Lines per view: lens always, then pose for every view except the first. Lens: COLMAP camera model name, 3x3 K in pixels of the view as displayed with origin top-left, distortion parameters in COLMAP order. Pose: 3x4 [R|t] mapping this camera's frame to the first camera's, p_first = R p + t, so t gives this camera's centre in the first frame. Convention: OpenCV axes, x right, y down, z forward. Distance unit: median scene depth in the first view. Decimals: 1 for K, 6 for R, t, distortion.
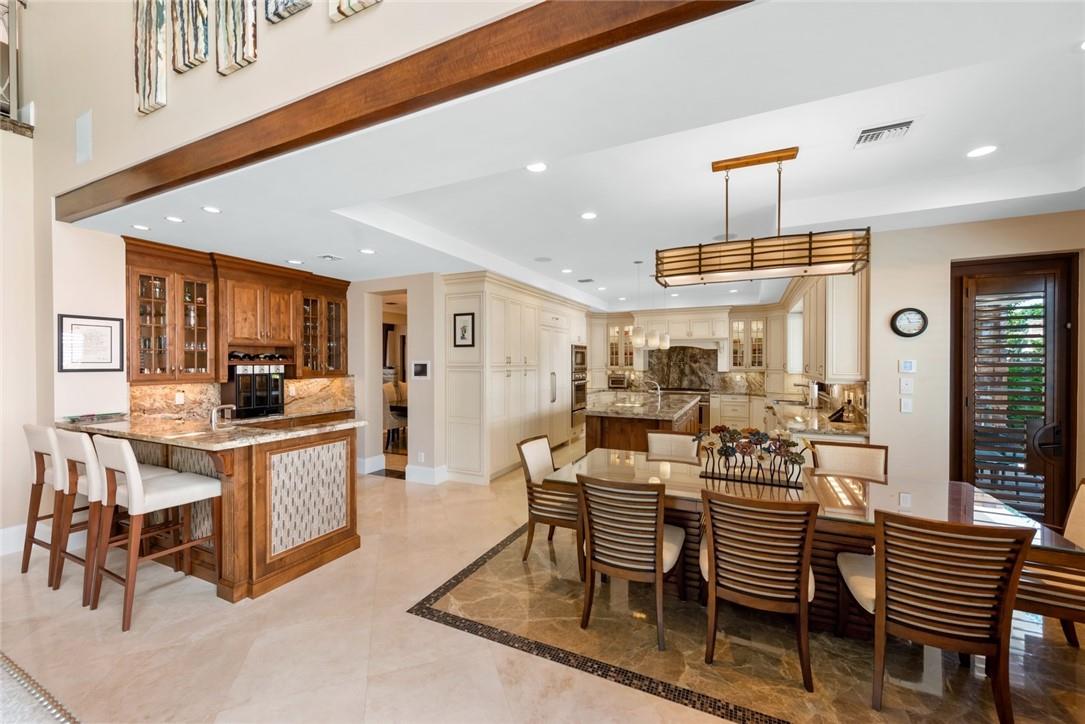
lens RADIAL K [[425.8, 0, 538.1], [0, 425.8, 362.3], [0, 0, 1]] dist [0.009857, -0.003616]
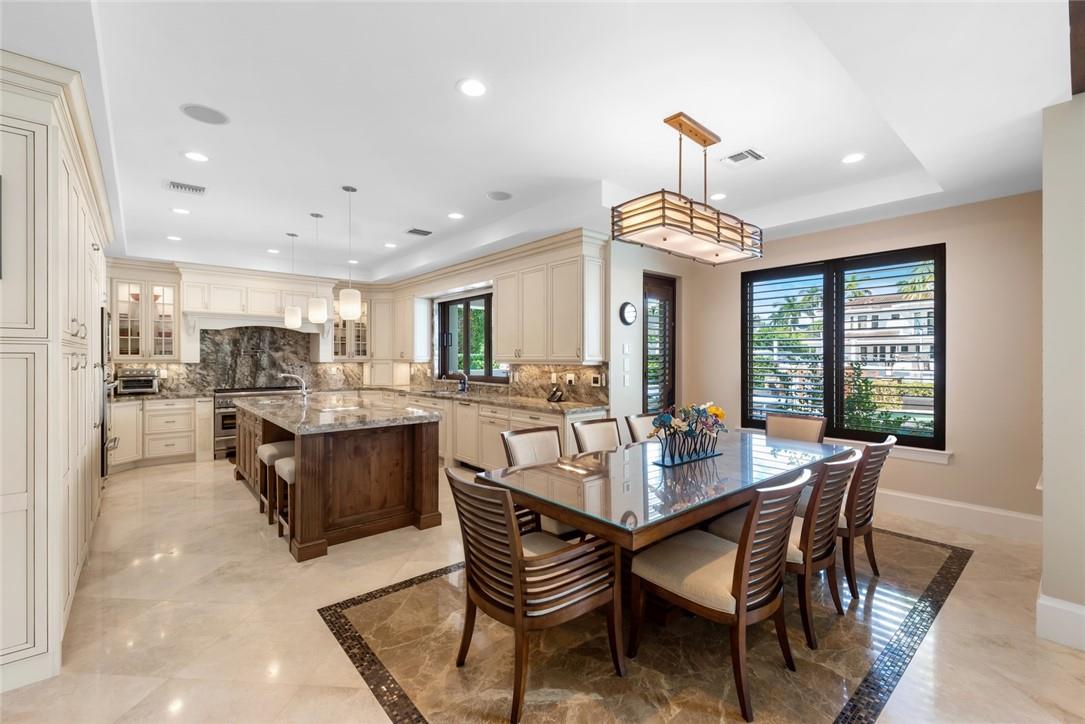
lens RADIAL K [[484.1, 0, 555.6], [0, 484.1, 358.0], [0, 0, 1]] dist [0.007429, -0.001049]
pose [[0.396595, 0.000936, 0.917993, -0.212174], [0.000371, 0.999999, -0.001180, 0.015301], [-0.917993, 0.000809, 0.396595, 0.271650]]
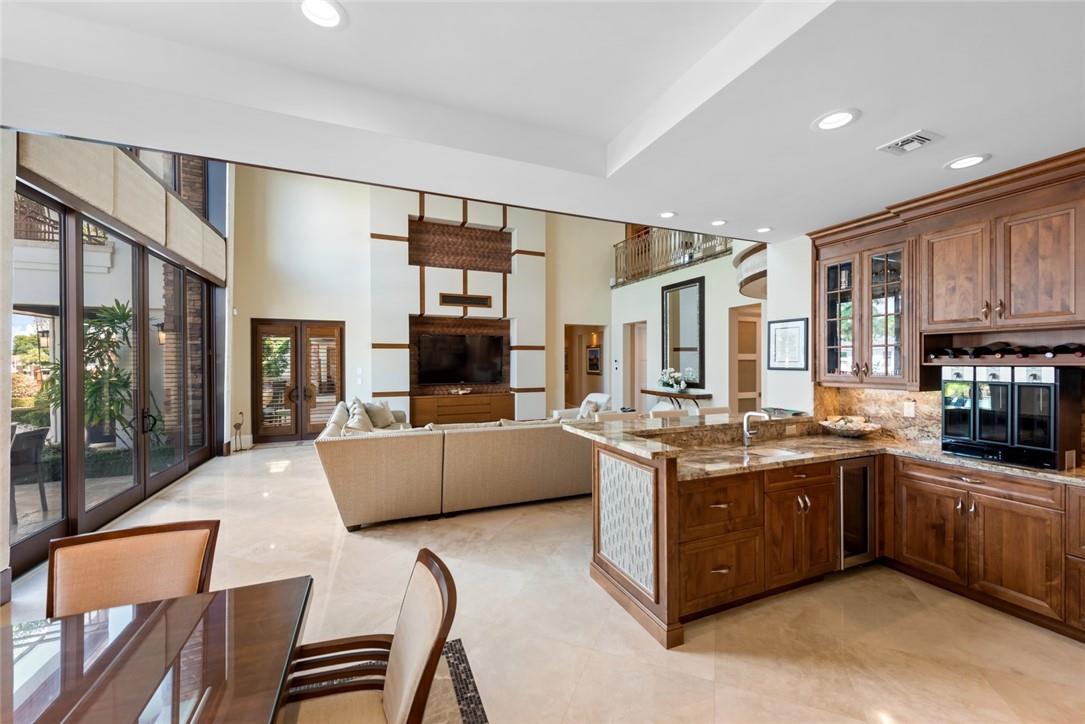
lens RADIAL K [[425.8, 0, 544.8], [0, 425.8, 366.0], [0, 0, 1]] dist [0.009857, -0.003616]
pose [[-0.679869, 0.008188, -0.733288, 0.082823], [0.001581, 0.999952, 0.009700, -0.000015], [0.733332, 0.005435, -0.679849, 0.560569]]
